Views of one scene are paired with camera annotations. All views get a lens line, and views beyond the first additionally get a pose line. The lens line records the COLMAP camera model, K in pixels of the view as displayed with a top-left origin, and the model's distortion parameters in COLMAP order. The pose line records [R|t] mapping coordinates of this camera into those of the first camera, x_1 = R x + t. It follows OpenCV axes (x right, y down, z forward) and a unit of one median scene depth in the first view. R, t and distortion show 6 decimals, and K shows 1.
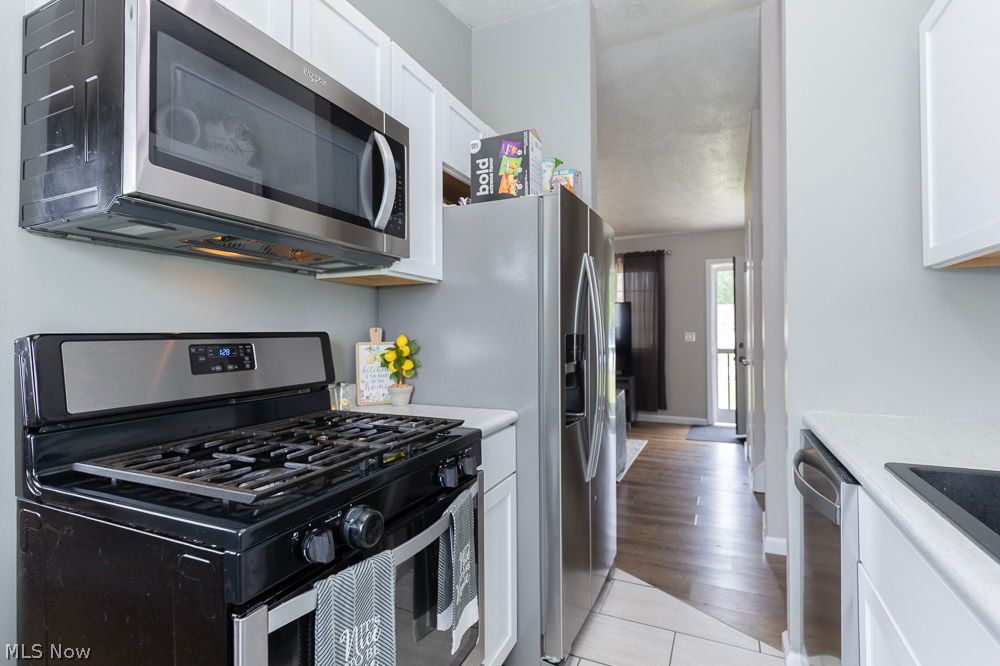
lens RADIAL K [[475.0, 0, 507.4], [0, 475.0, 320.8], [0, 0, 1]] dist [0.000043, -0.000652]
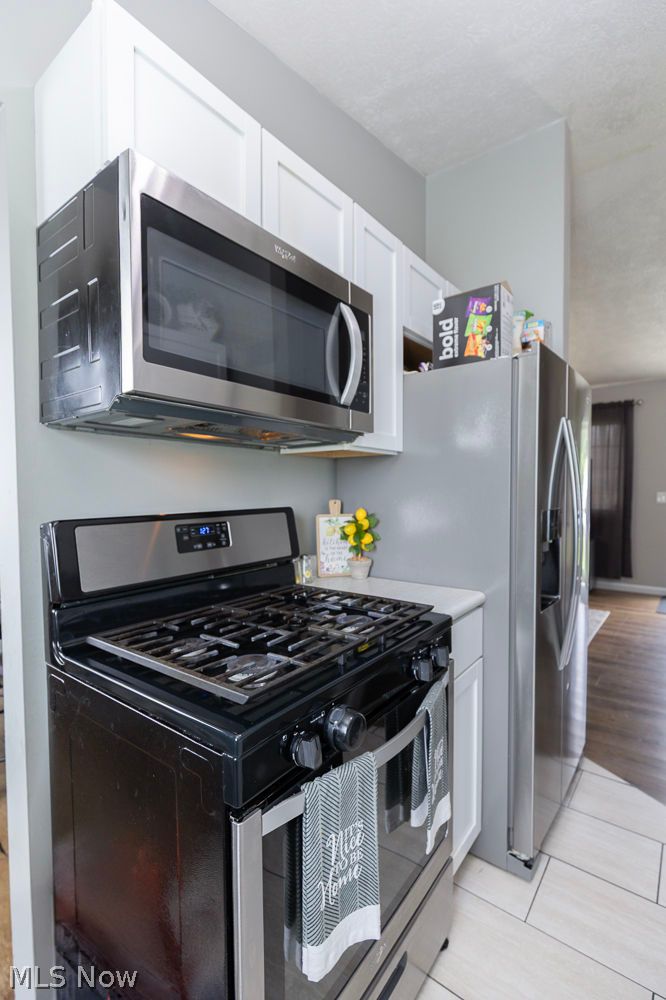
lens RADIAL K [[467.3, 0, 333.0], [0, 467.3, 500.0], [0, 0, 1]] dist [0.002612, -0.000295]
pose [[0.971835, 0.007783, -0.235534, -0.067571], [0.003730, 0.998821, 0.048395, -0.045909], [0.235633, -0.047911, 0.970661, 0.059361]]
